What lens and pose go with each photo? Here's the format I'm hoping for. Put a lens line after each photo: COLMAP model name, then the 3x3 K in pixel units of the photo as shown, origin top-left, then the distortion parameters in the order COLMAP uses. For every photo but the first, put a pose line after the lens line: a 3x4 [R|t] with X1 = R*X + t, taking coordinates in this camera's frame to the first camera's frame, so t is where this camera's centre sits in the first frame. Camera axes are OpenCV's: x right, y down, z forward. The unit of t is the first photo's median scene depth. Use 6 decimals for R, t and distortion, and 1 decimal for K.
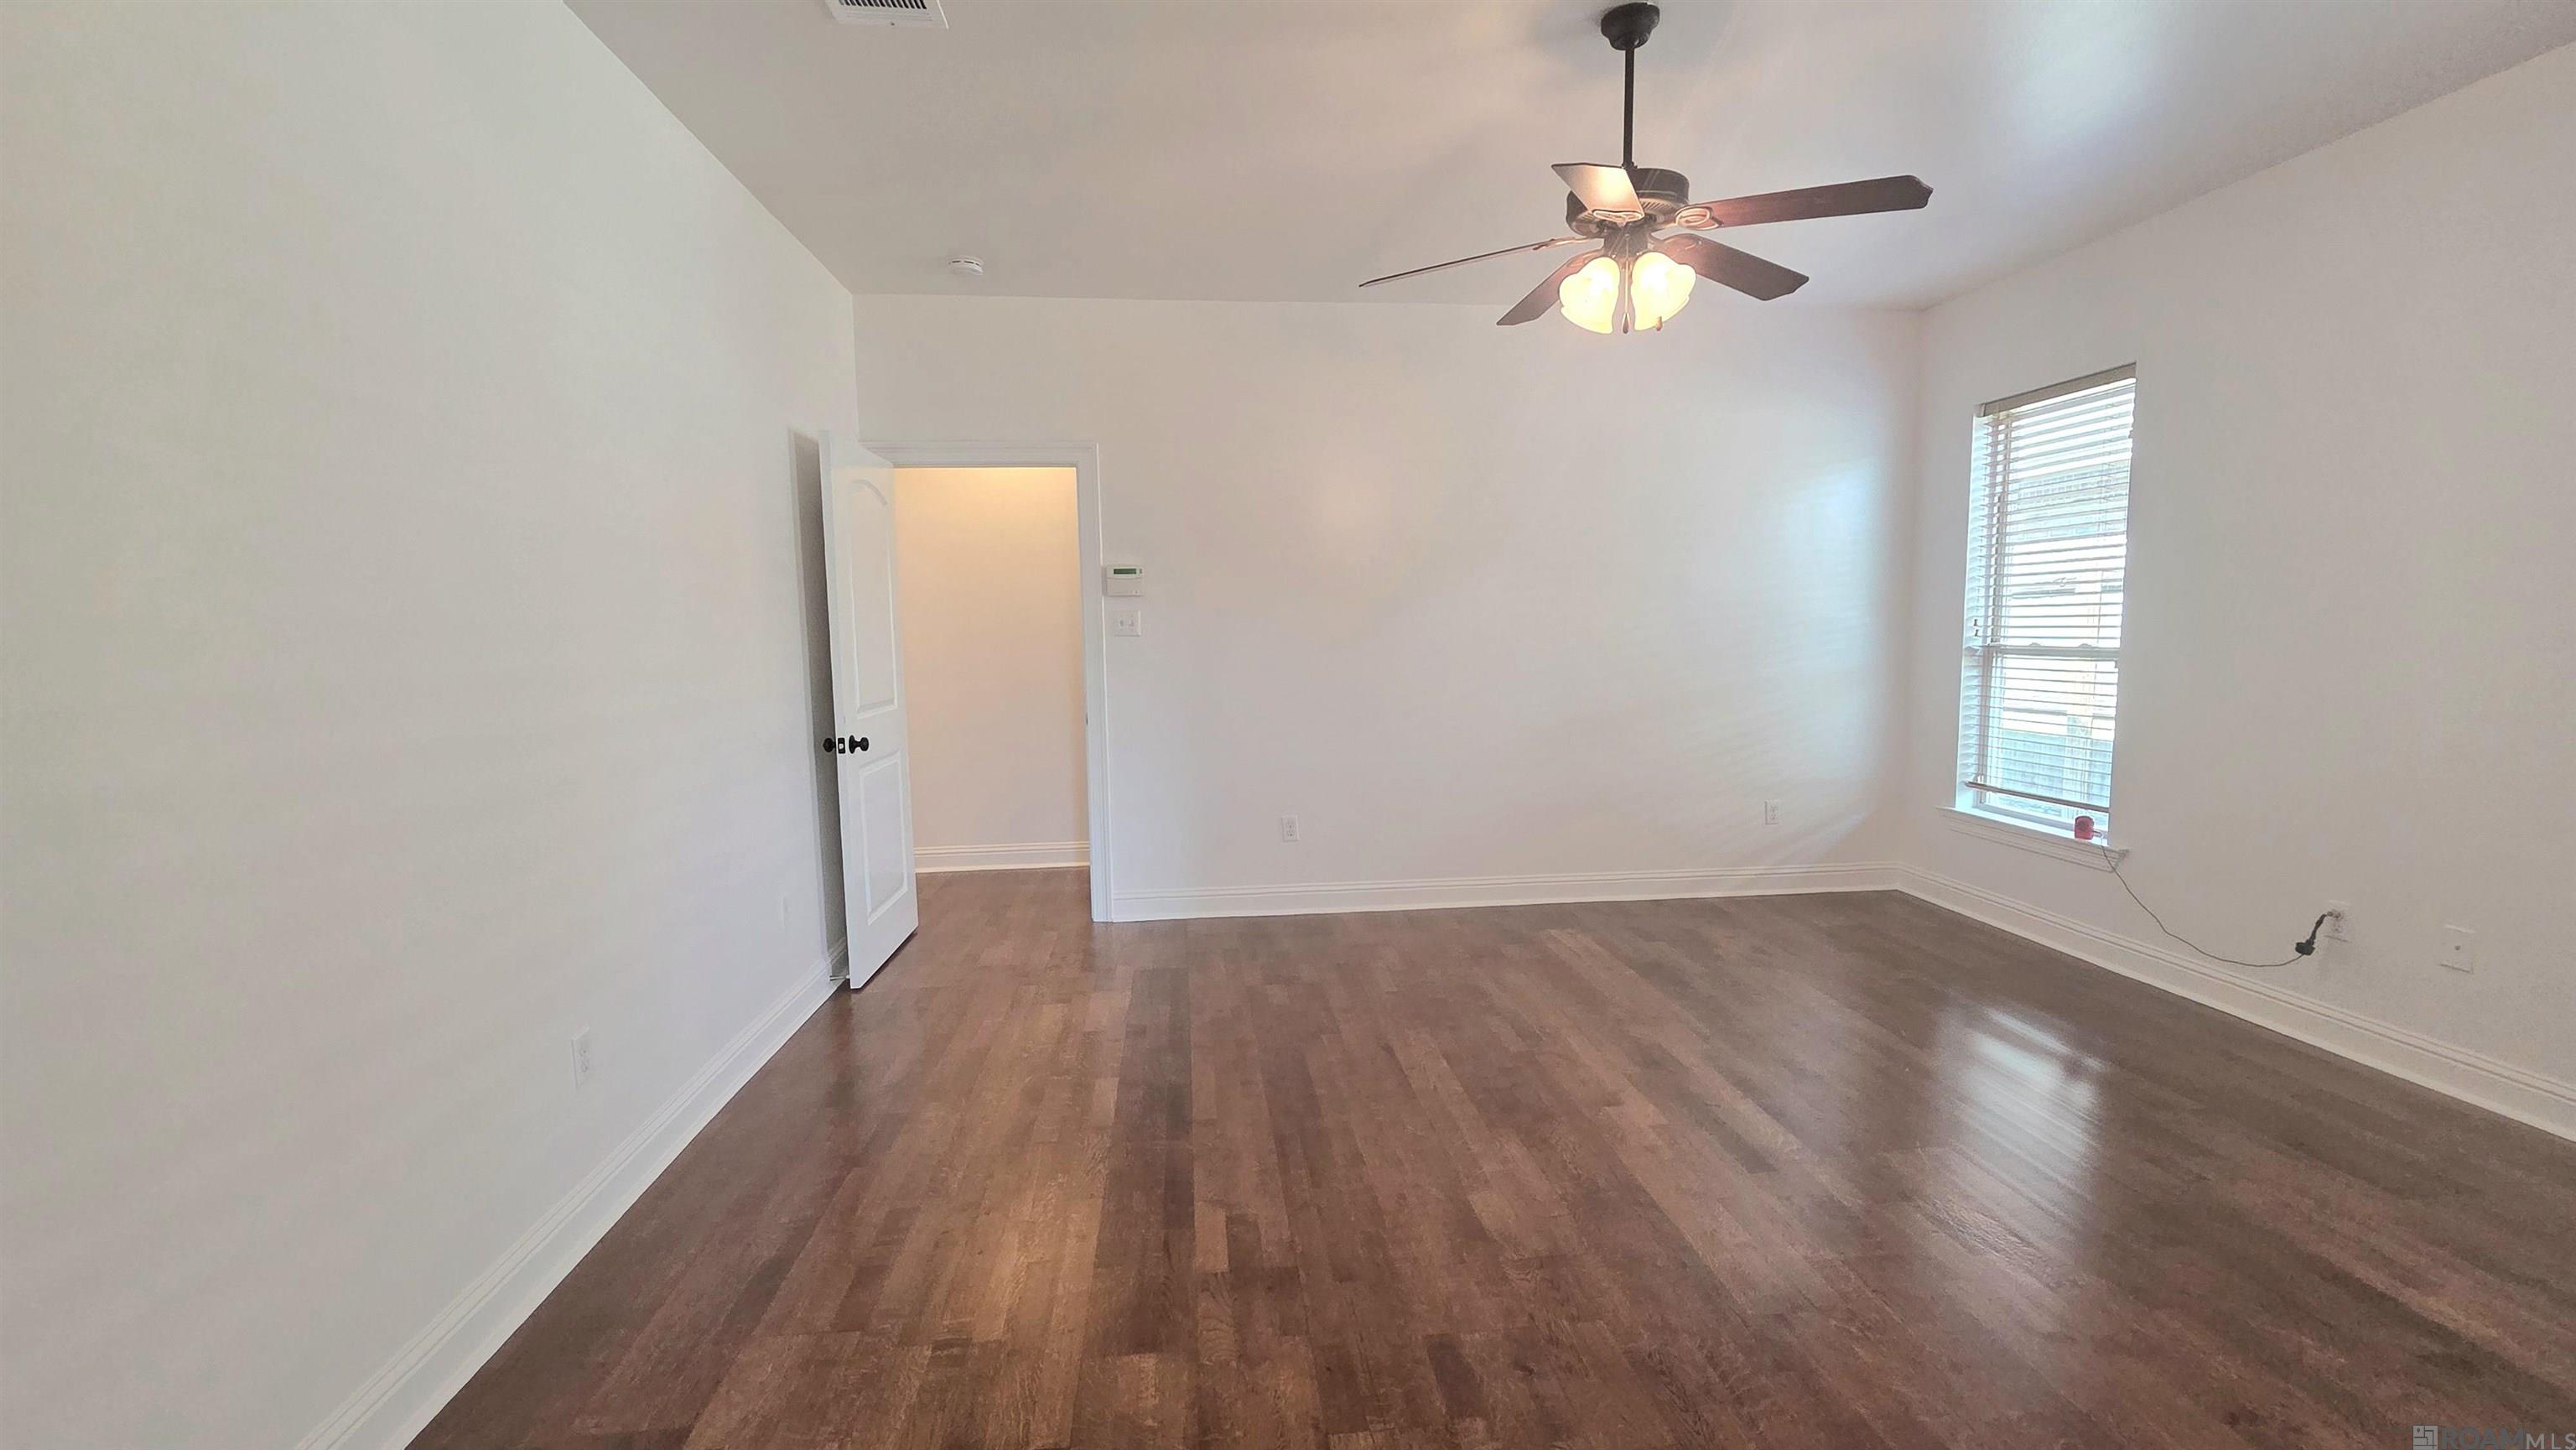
lens RADIAL K [[1053.4, 0, 1288.0], [0, 1053.4, 725.0], [0, 0, 1]] dist [-0.000972, -0.000359]
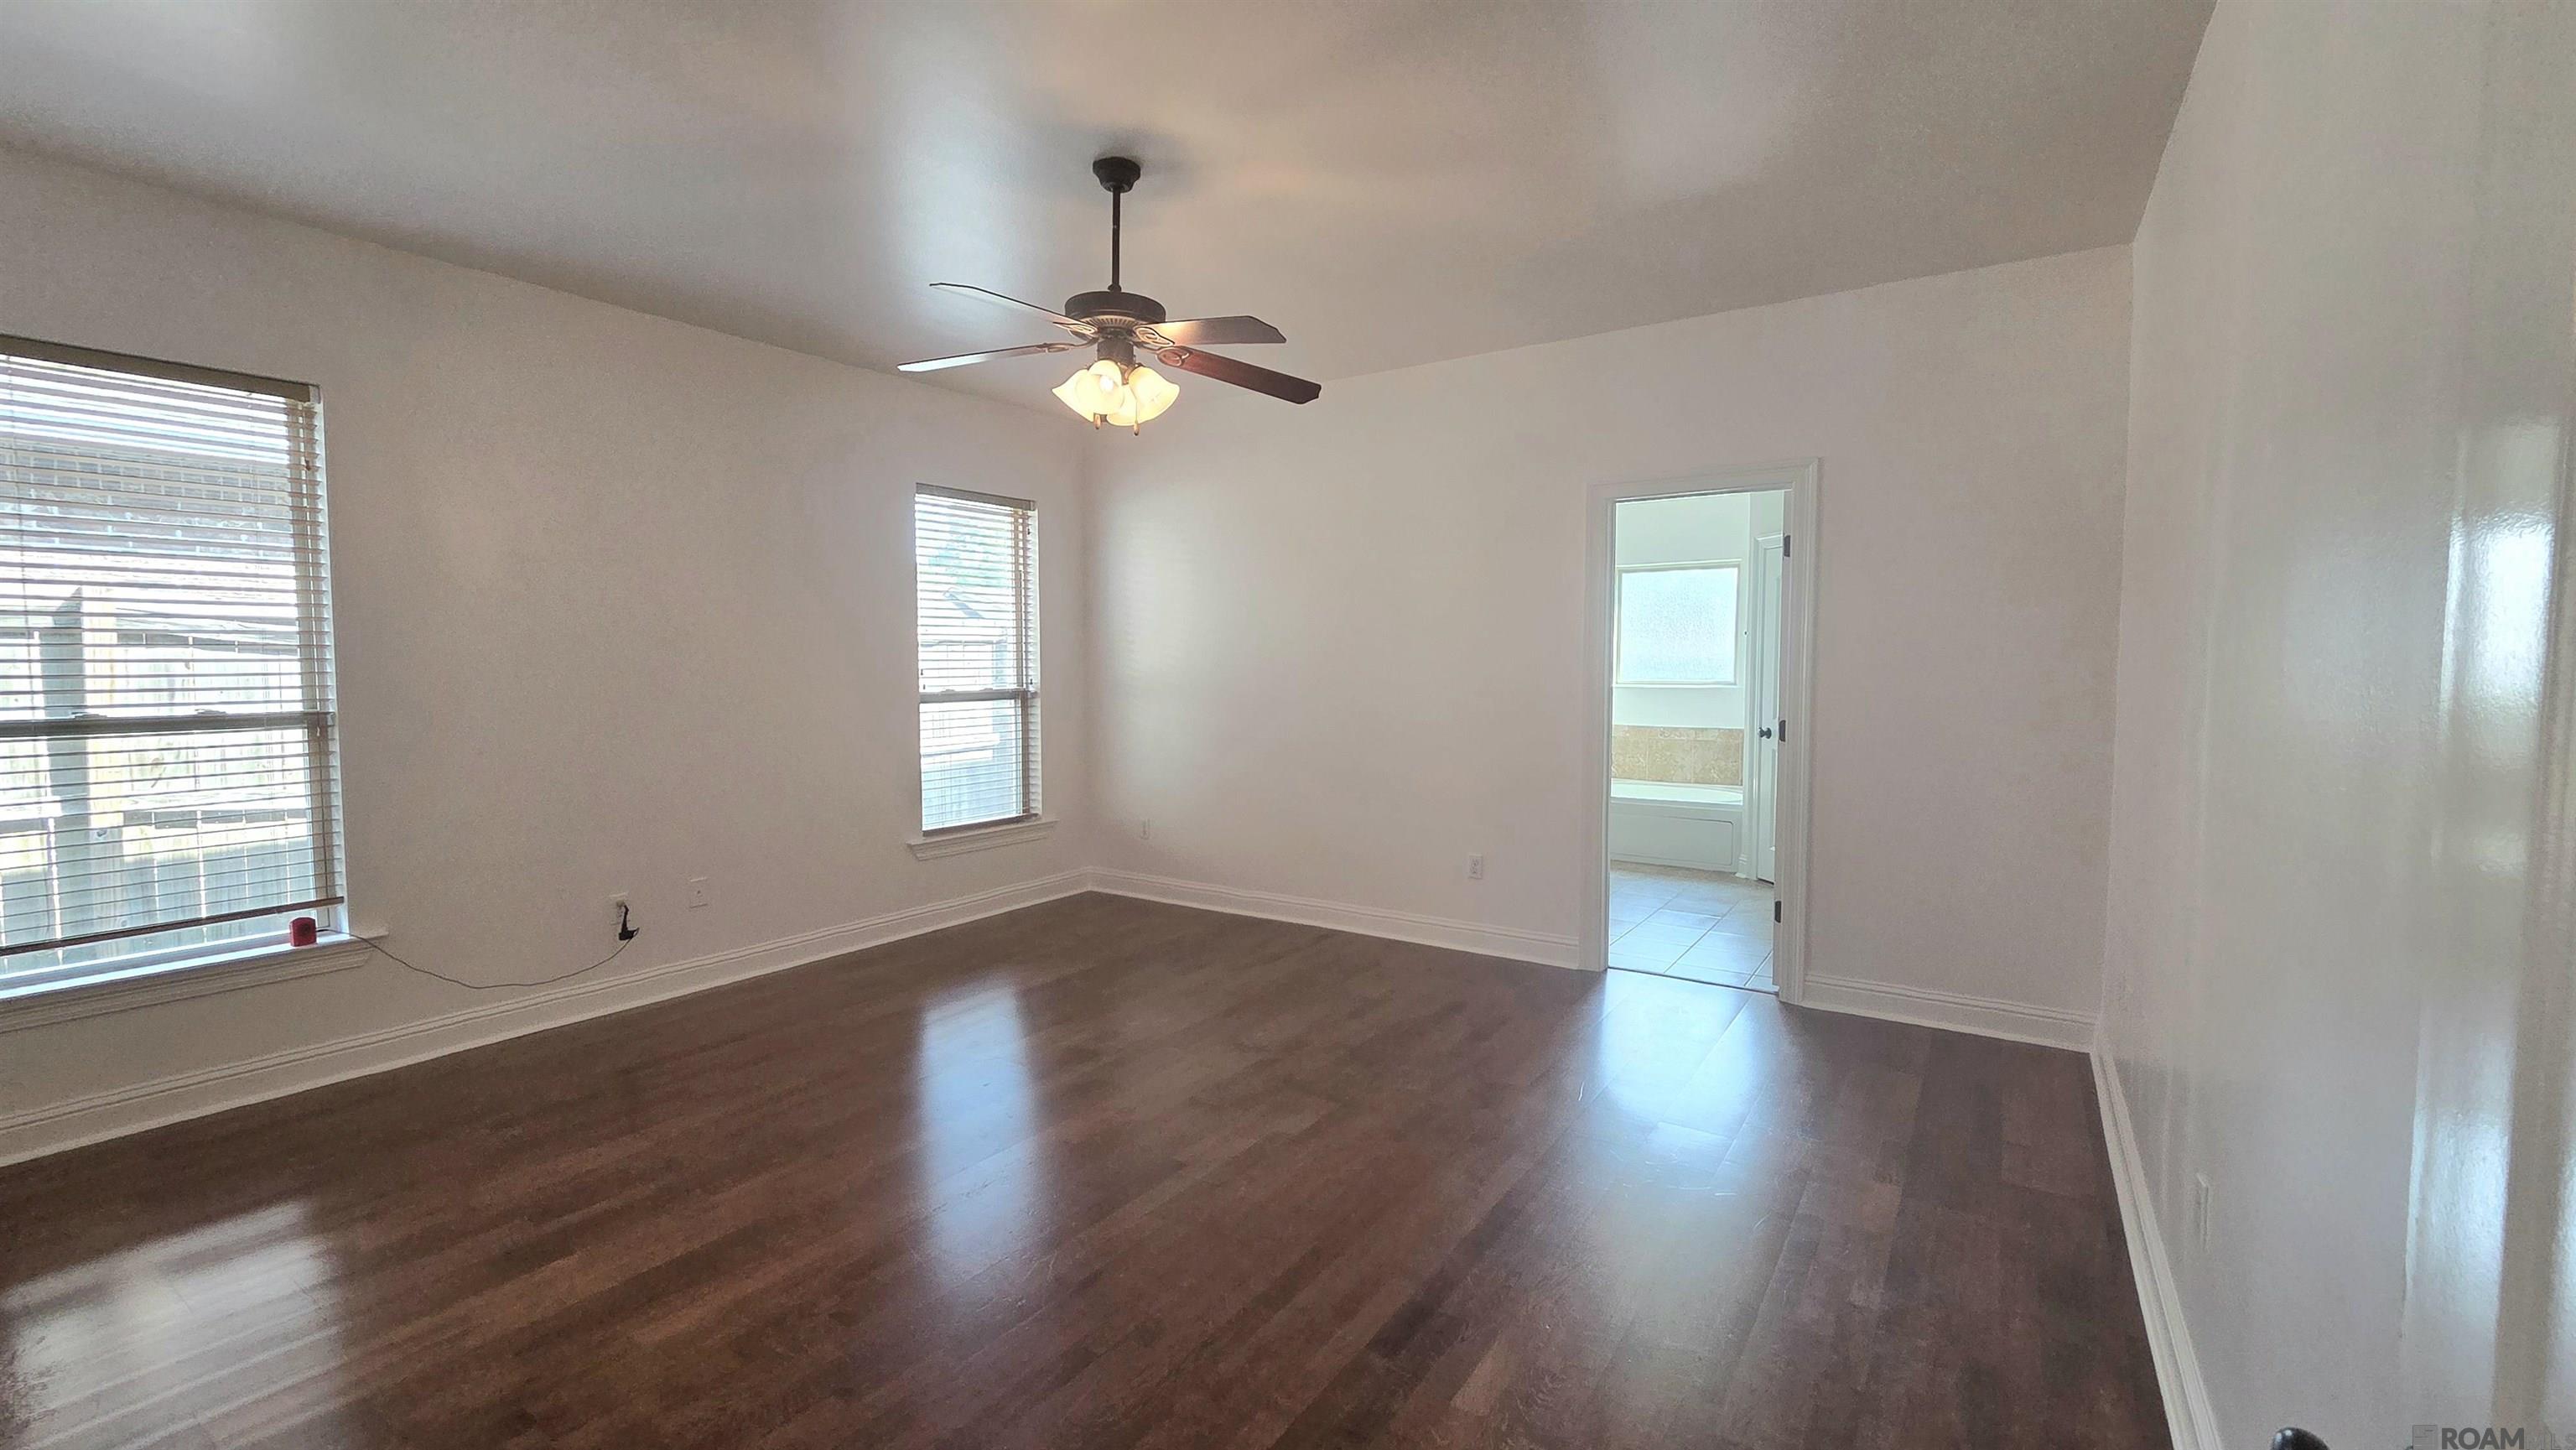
lens RADIAL K [[1053.4, 0, 1288.0], [0, 1053.4, 725.0], [0, 0, 1]] dist [-0.000972, -0.000359]
pose [[-0.772183, -0.020888, 0.635056, -0.441708], [0.071646, 0.990223, 0.119687, -0.131924], [-0.631348, 0.137920, -0.763137, 1.395642]]
